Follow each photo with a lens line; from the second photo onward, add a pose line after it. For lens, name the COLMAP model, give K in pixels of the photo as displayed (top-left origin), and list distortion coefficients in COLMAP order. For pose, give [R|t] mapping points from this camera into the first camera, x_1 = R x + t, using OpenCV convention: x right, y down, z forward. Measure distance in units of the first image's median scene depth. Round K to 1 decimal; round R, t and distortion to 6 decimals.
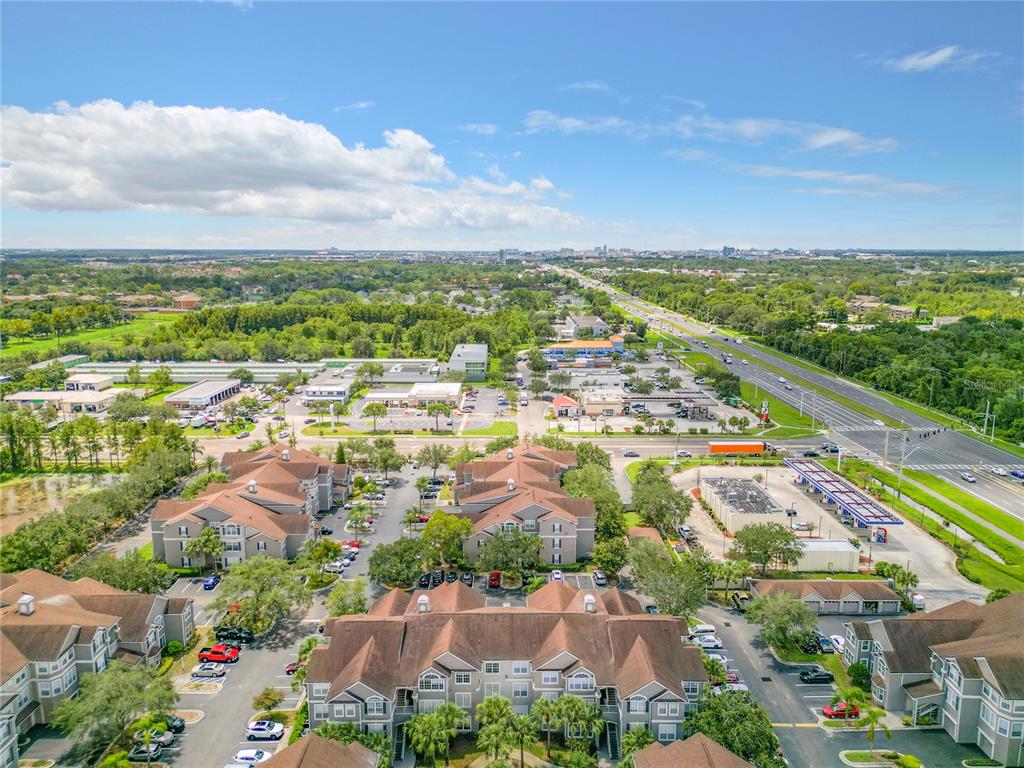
lens RADIAL K [[713.7, 0, 512.0], [0, 713.7, 384.0], [0, 0, 1]] dist [0.038603, -0.005213]
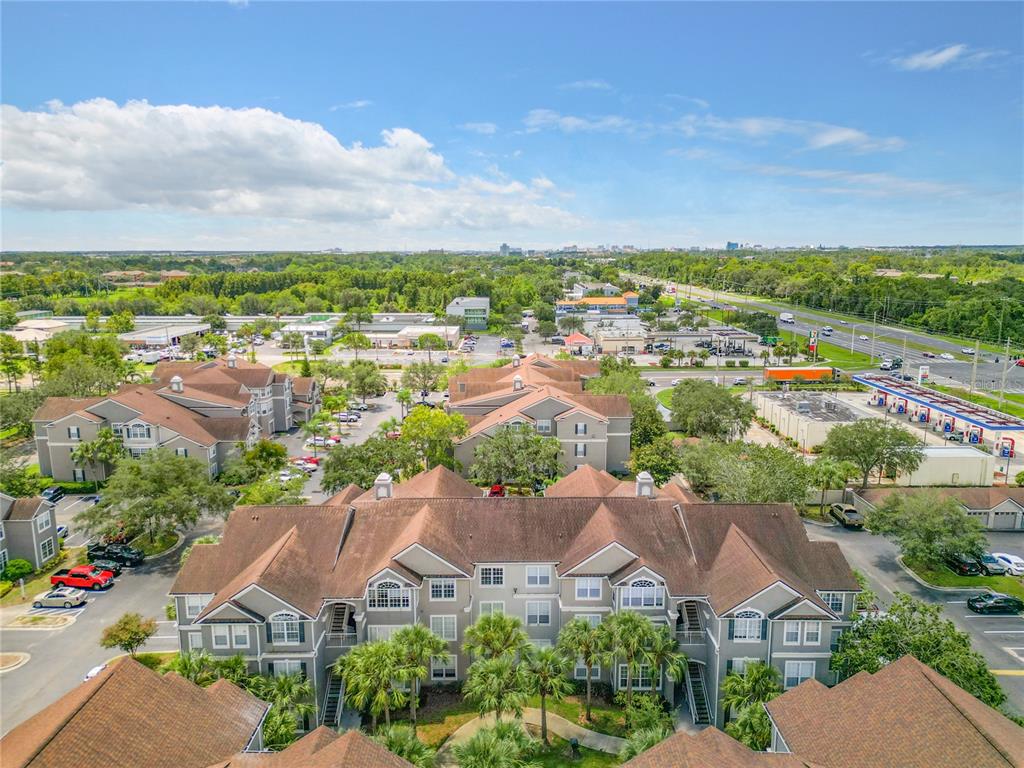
lens RADIAL K [[707.7, 0, 512.0], [0, 707.7, 384.0], [0, 0, 1]] dist [0.053172, -0.041092]
pose [[0.999981, -0.004075, -0.004709, -0.004875], [0.004067, 0.999990, -0.001714, 0.163372], [0.004716, 0.001695, 0.999987, 0.279090]]
